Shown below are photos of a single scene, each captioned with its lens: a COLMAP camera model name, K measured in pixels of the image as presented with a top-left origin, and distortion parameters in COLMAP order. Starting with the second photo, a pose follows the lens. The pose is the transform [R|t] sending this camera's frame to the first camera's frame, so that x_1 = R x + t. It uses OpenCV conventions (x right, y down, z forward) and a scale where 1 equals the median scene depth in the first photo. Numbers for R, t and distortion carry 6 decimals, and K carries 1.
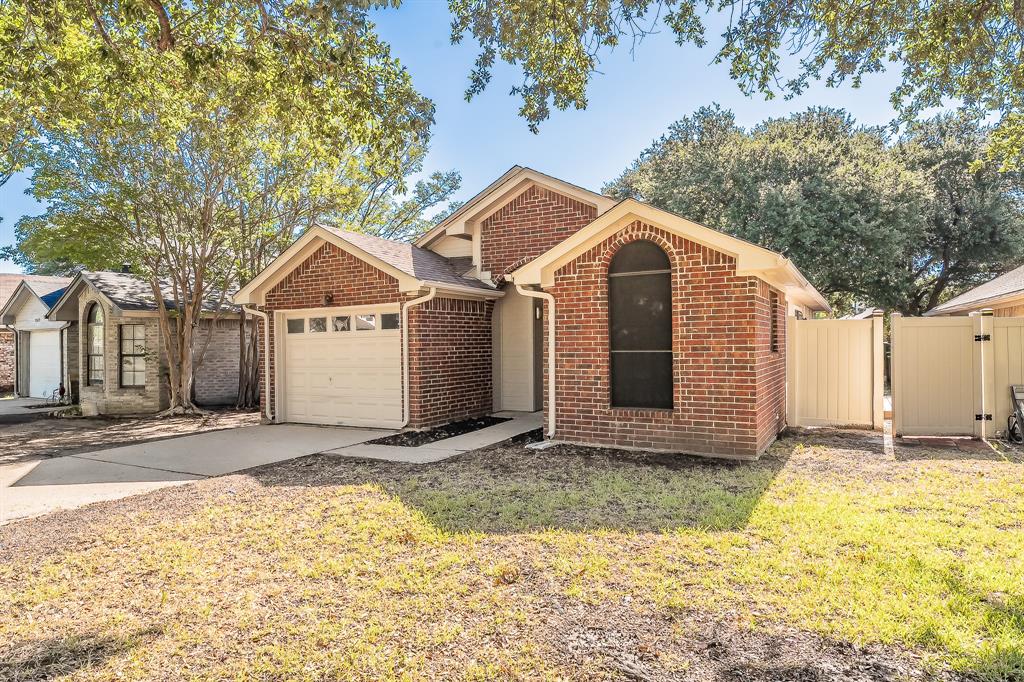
lens RADIAL K [[570.6, 0, 512.0], [0, 570.6, 341.0], [0, 0, 1]] dist [-0.001681, -0.000340]
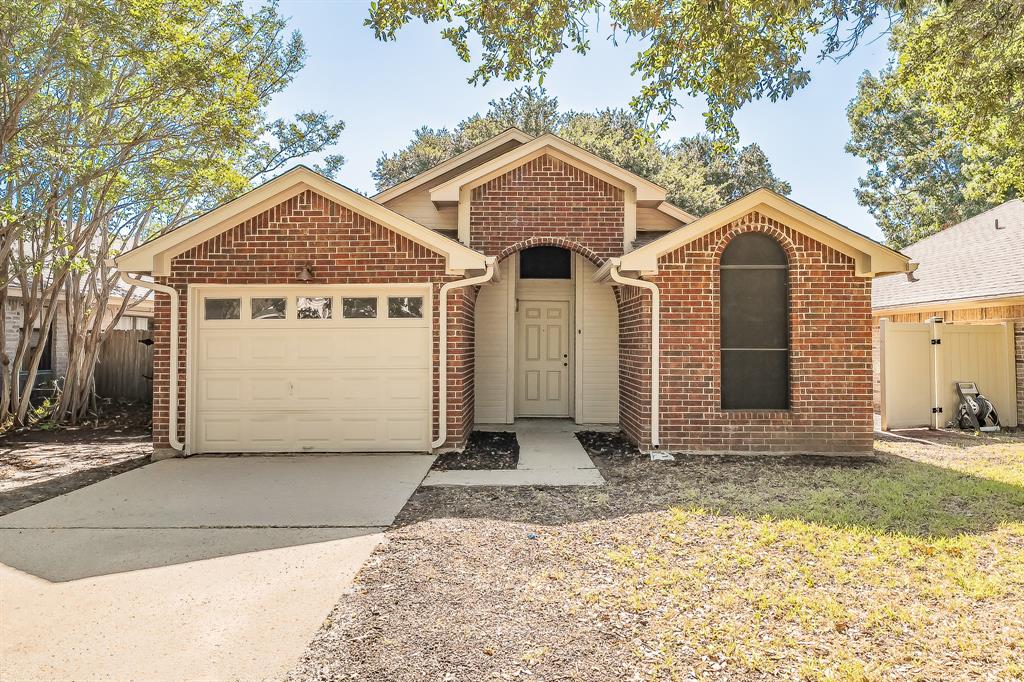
lens RADIAL K [[682.6, 0, 508.2], [0, 682.6, 321.2], [0, 0, 1]] dist [0.000502, 0.002055]
pose [[0.886732, 0.030454, 0.461279, -0.627824], [-0.014602, 0.999175, -0.037897, 0.019483], [-0.462052, 0.026869, 0.886446, 0.176131]]
